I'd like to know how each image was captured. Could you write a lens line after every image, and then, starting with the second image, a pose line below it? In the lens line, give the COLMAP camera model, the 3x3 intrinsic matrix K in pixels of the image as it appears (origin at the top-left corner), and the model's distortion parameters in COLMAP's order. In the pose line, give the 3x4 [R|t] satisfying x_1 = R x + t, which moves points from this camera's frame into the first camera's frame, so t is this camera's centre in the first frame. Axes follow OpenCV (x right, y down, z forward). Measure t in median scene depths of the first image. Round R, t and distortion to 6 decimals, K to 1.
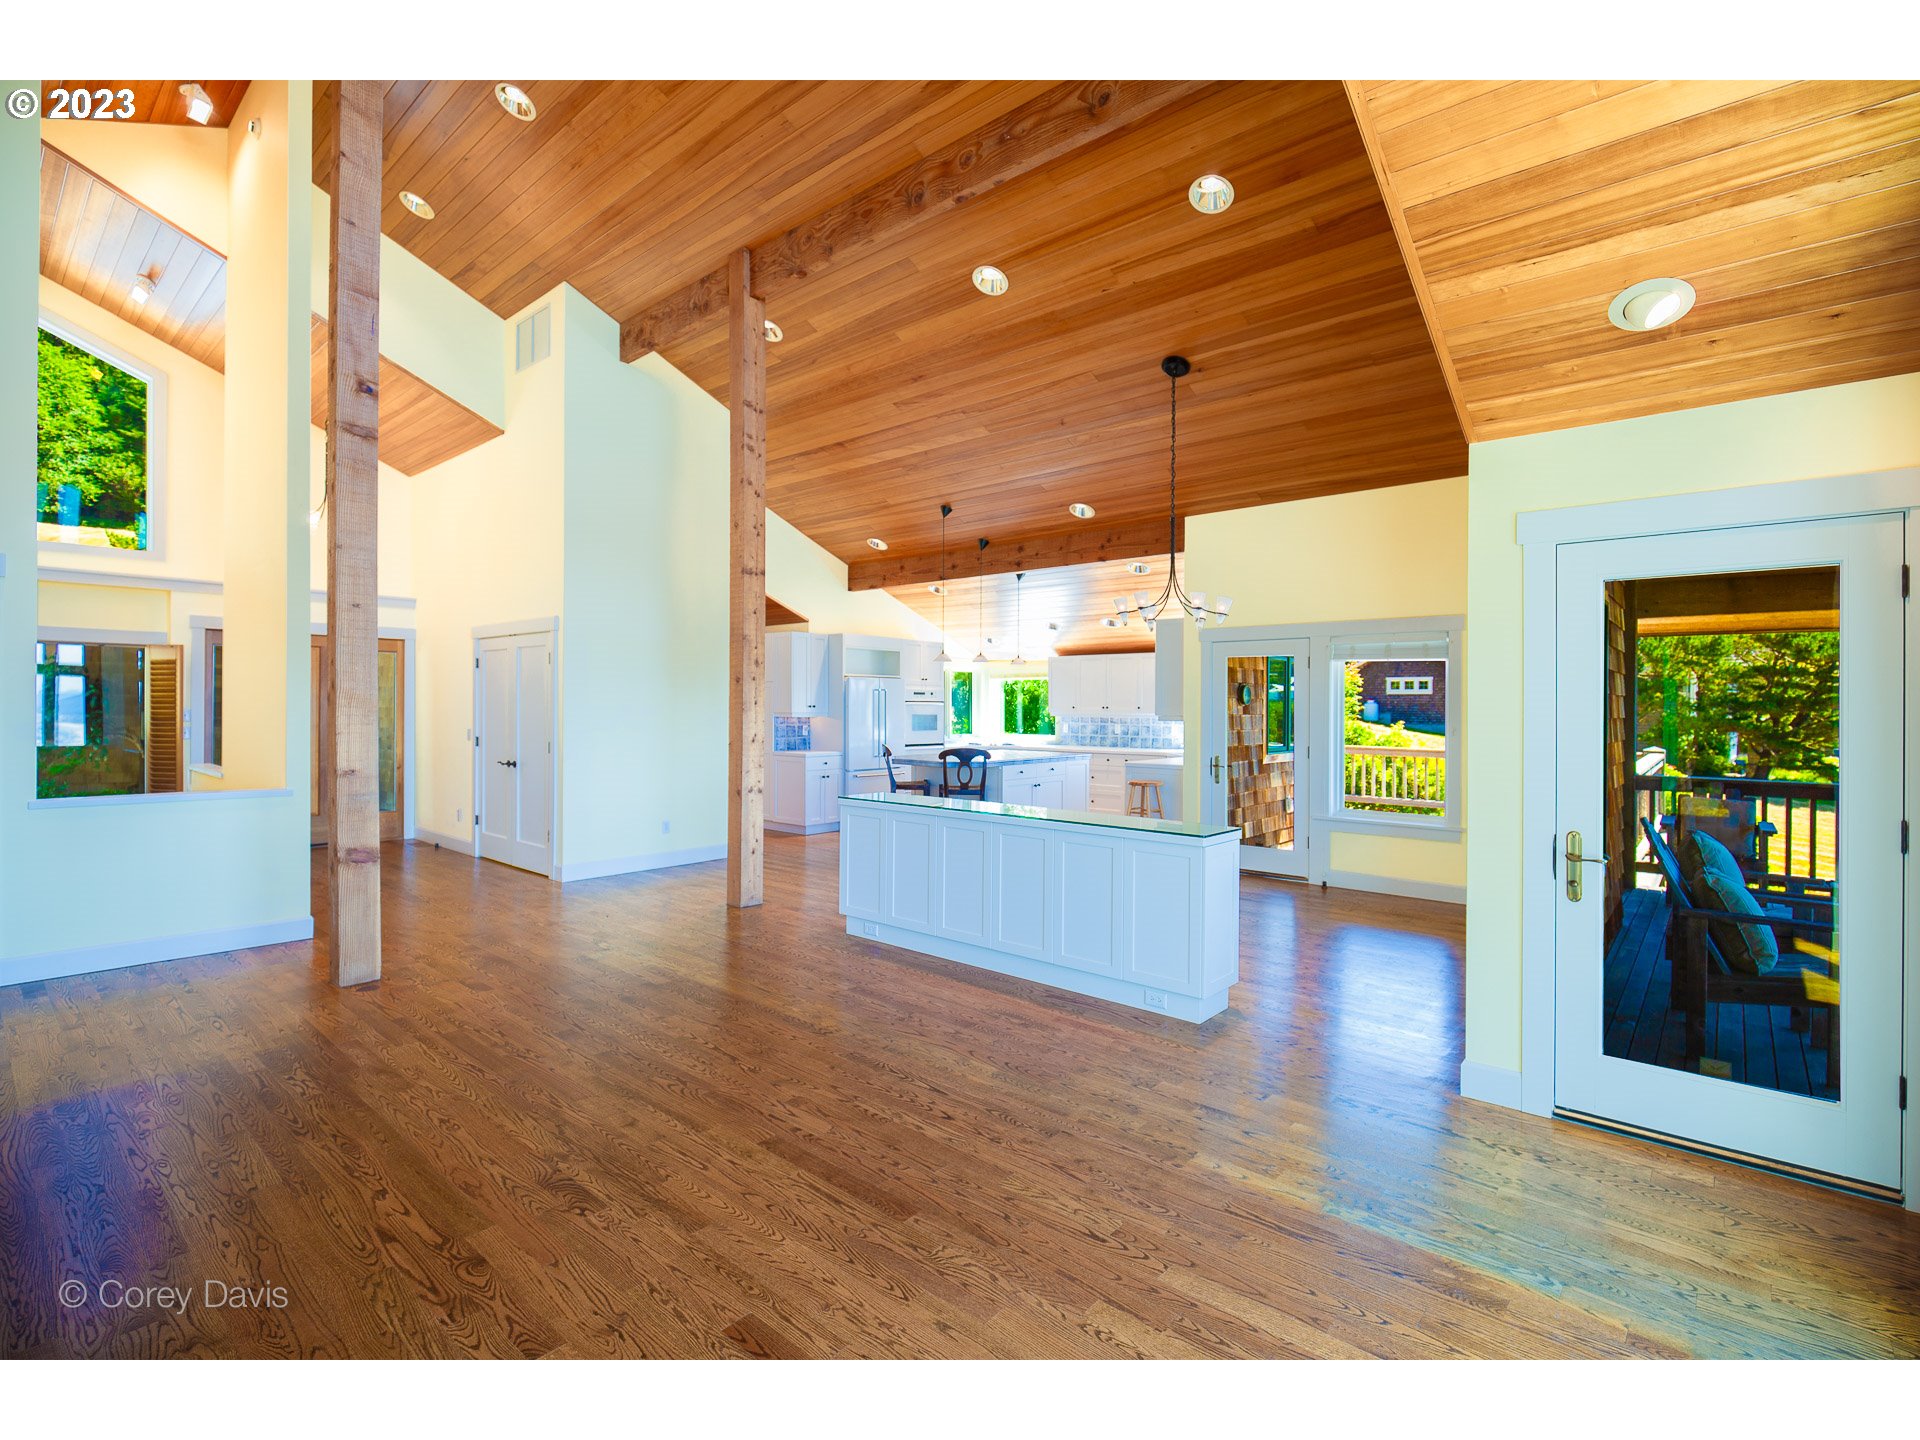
lens RADIAL K [[900.8, 0, 960.0], [0, 900.8, 720.0], [0, 0, 1]] dist [-0.020281, 0.000246]
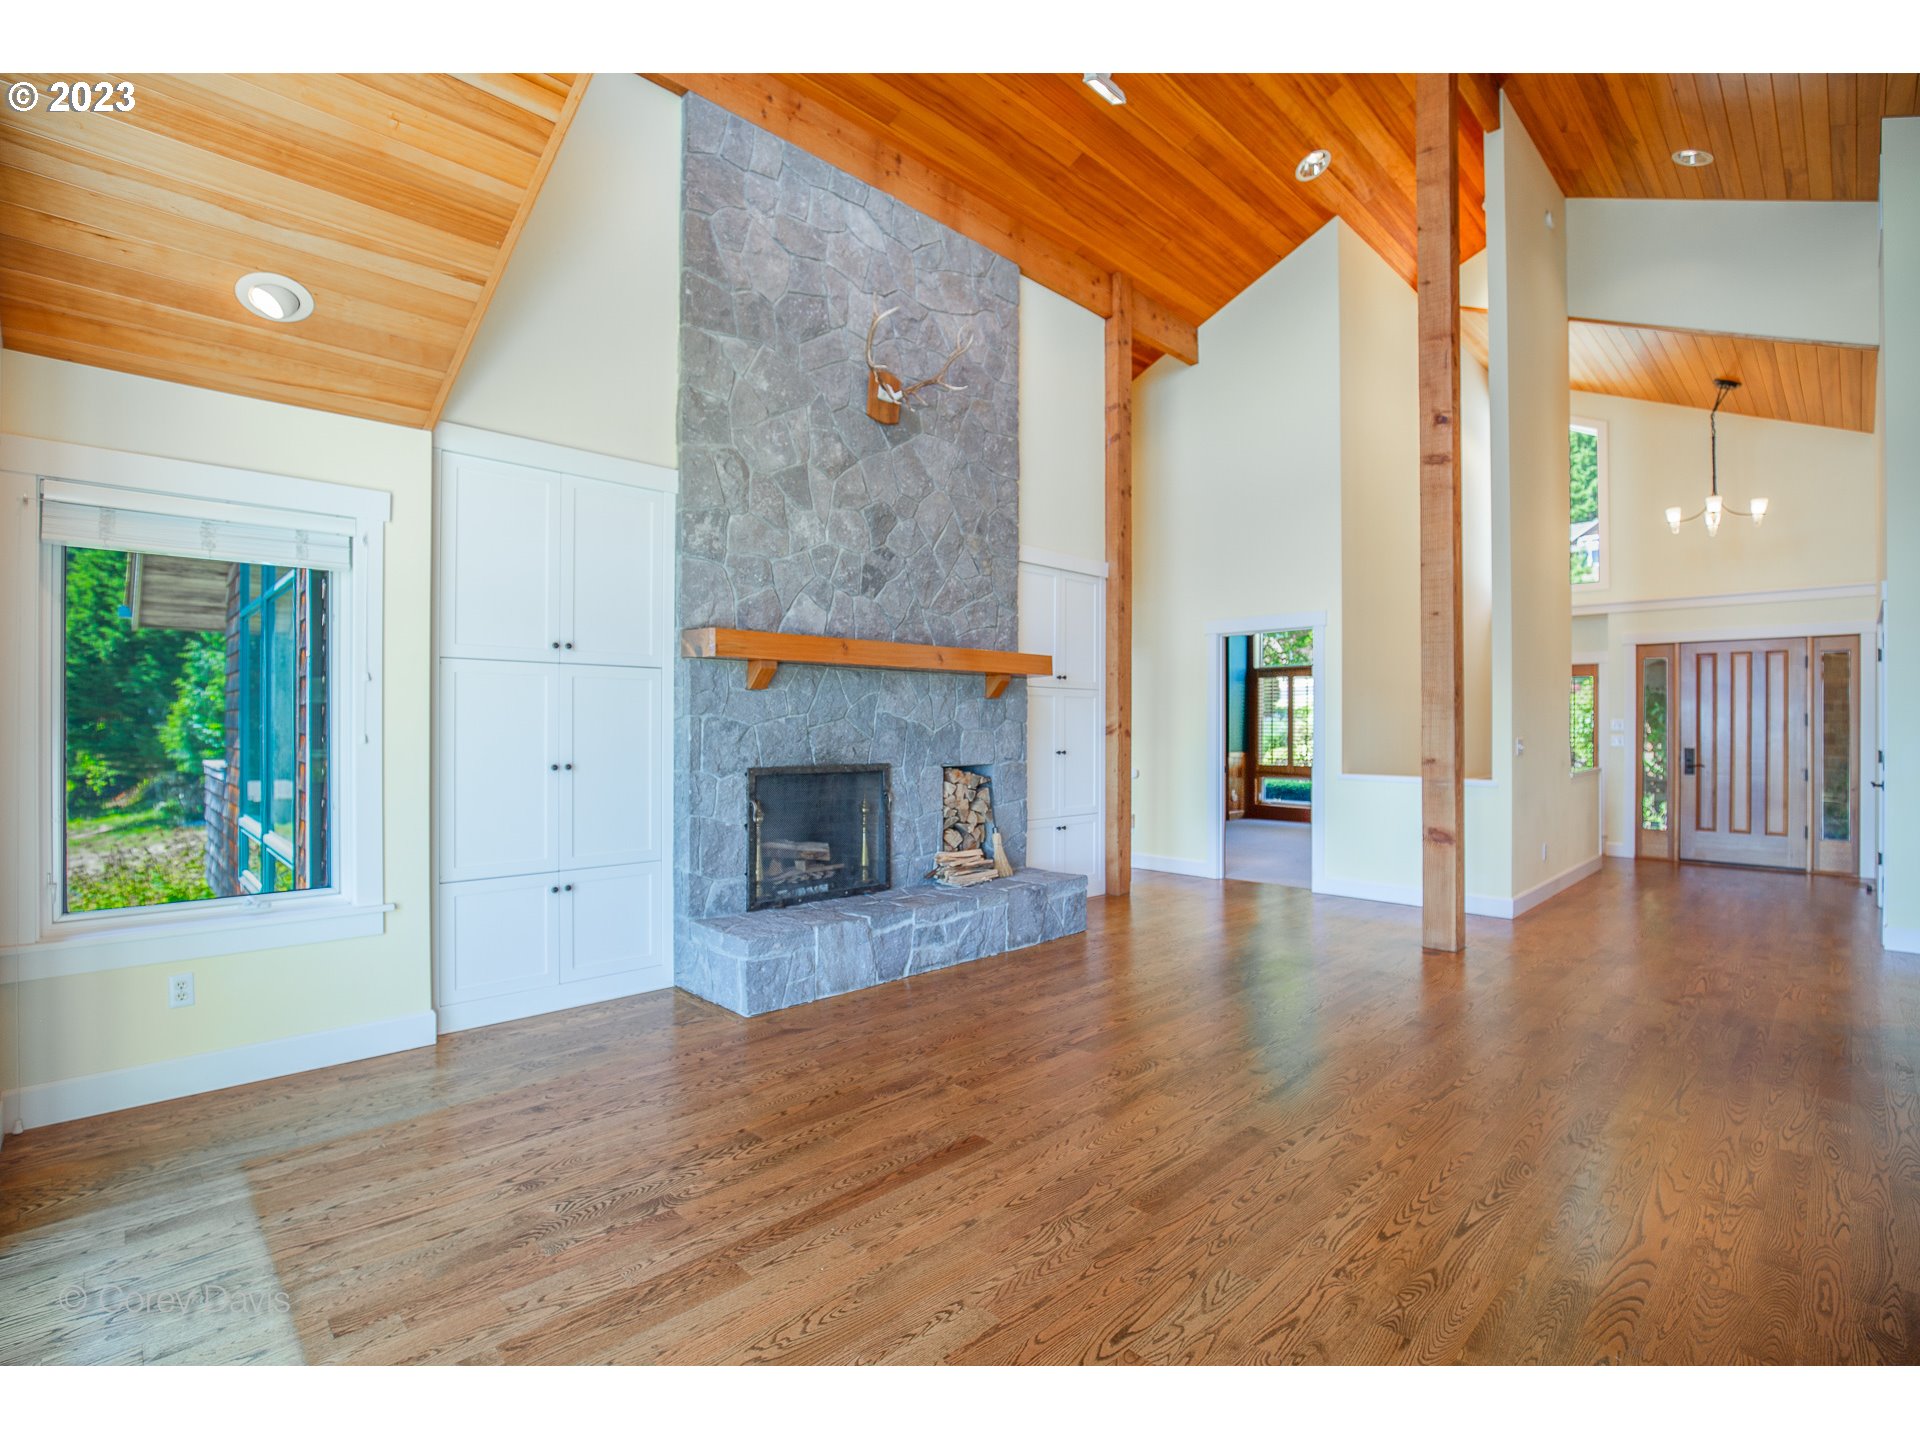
lens RADIAL K [[900.8, 0, 960.0], [0, 900.8, 720.0], [0, 0, 1]] dist [-0.020281, 0.000246]
pose [[-0.080208, -0.006642, -0.996756, 0.815162], [-0.020896, 0.999769, -0.004981, 0.041891], [0.996559, 0.020429, -0.080328, 0.788774]]
